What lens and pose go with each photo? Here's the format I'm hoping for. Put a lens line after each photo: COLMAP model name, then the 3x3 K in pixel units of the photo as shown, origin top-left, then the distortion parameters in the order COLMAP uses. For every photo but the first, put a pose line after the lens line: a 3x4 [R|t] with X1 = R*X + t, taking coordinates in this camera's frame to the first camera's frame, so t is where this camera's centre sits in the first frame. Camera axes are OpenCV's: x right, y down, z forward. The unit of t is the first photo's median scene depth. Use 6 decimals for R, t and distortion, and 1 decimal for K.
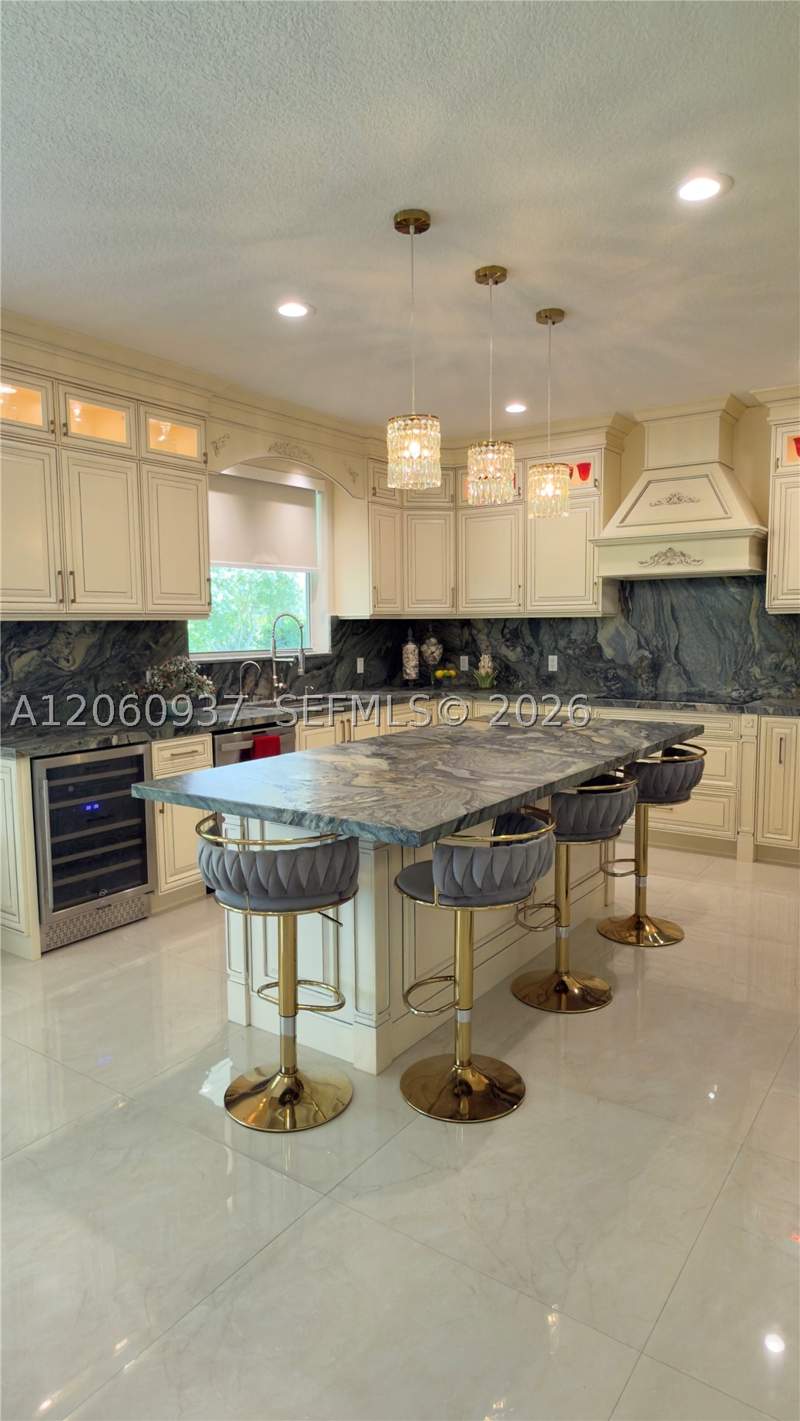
lens RADIAL K [[841.7, 0, 400.0], [0, 841.7, 710.5], [0, 0, 1]] dist [-0.002260, 0.002533]
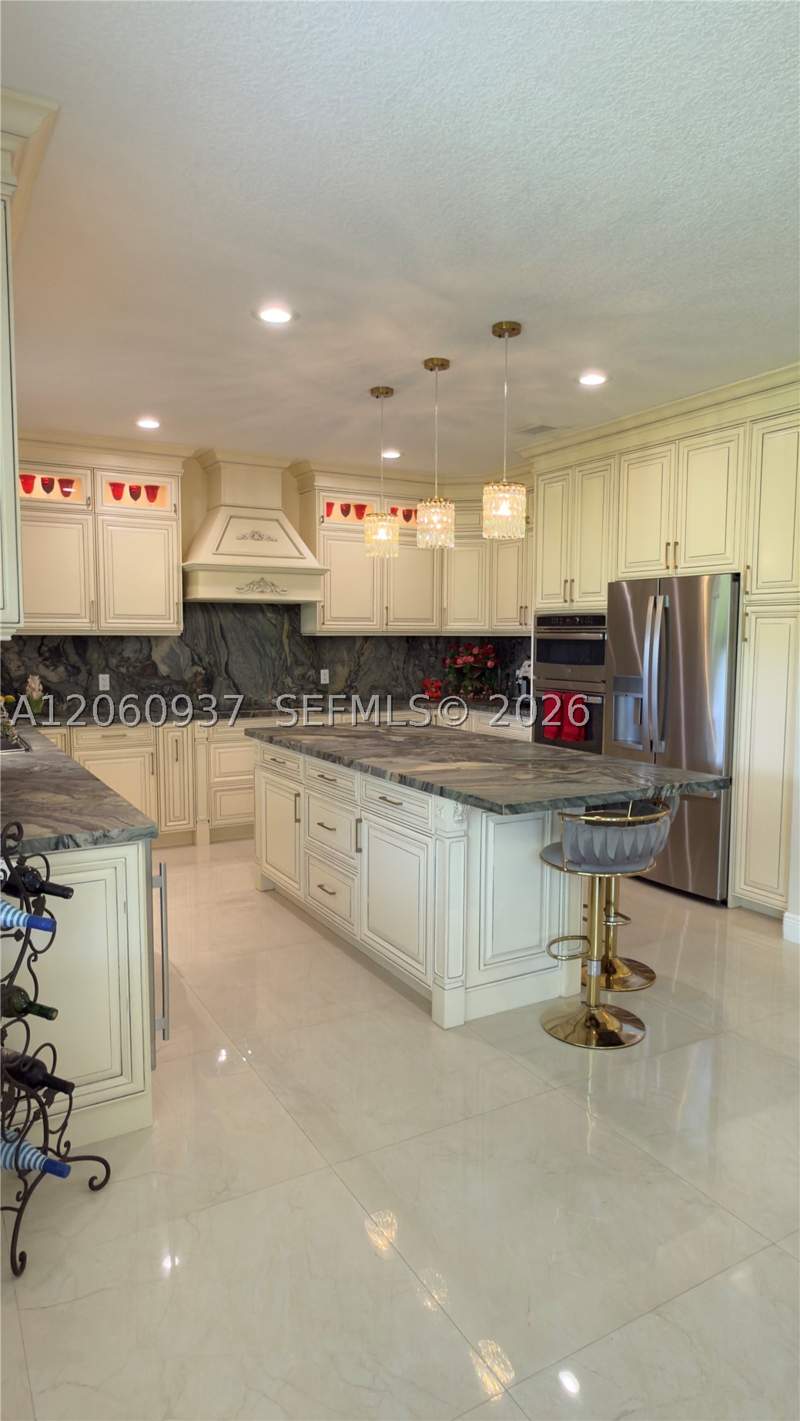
lens RADIAL K [[841.7, 0, 400.0], [0, 841.7, 710.5], [0, 0, 1]] dist [-0.002260, 0.002533]
pose [[0.427447, -0.070201, 0.901311, -0.579549], [0.083377, 0.995793, 0.038018, -0.034351], [-0.900187, 0.058898, 0.431502, 0.296388]]
